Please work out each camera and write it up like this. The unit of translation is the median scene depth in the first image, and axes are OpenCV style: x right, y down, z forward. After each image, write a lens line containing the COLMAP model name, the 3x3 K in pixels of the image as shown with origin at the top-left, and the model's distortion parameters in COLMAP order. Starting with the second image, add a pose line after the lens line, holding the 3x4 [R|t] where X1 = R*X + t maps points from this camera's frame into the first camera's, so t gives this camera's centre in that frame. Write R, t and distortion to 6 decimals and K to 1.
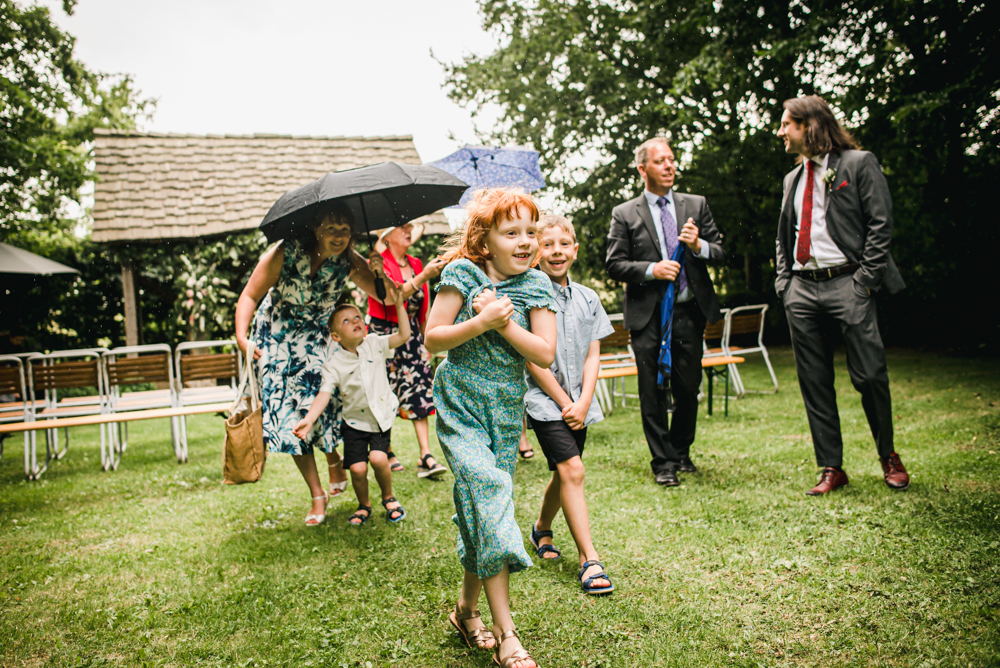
lens RADIAL K [[928.6, 0, 472.9], [0, 928.6, 329.5], [0, 0, 1]] dist [-0.065521, 0.105859]
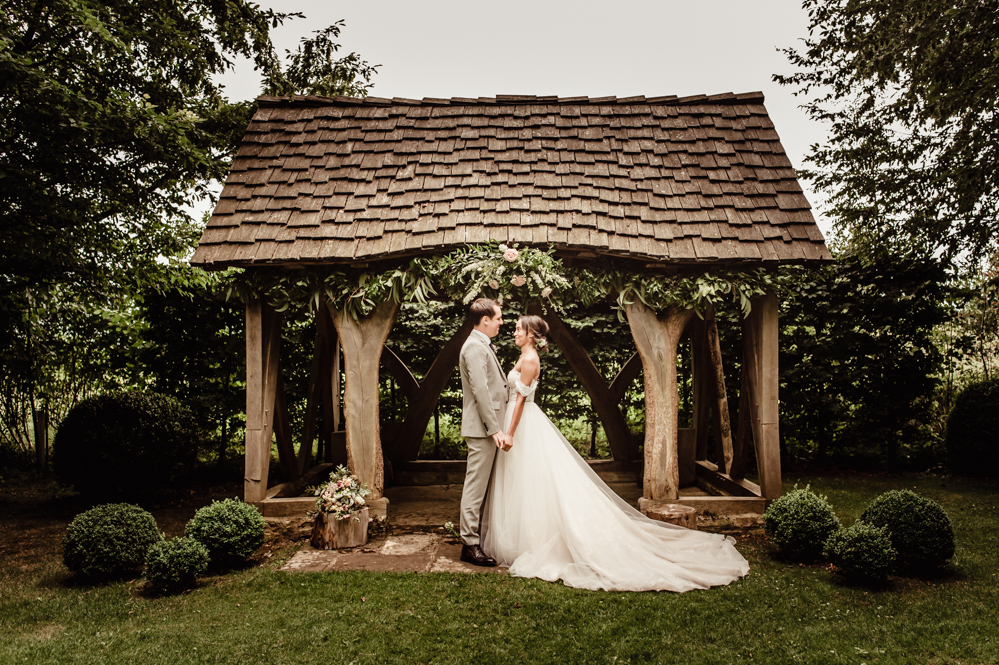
lens RADIAL K [[927.6, 0, 472.4], [0, 927.6, 328.0], [0, 0, 1]] dist [-0.065521, 0.105859]
pose [[0.929406, 0.042639, -0.366586, -0.018295], [-0.055784, 0.998121, -0.025333, -0.043601], [0.364817, 0.043994, 0.930039, 0.459045]]
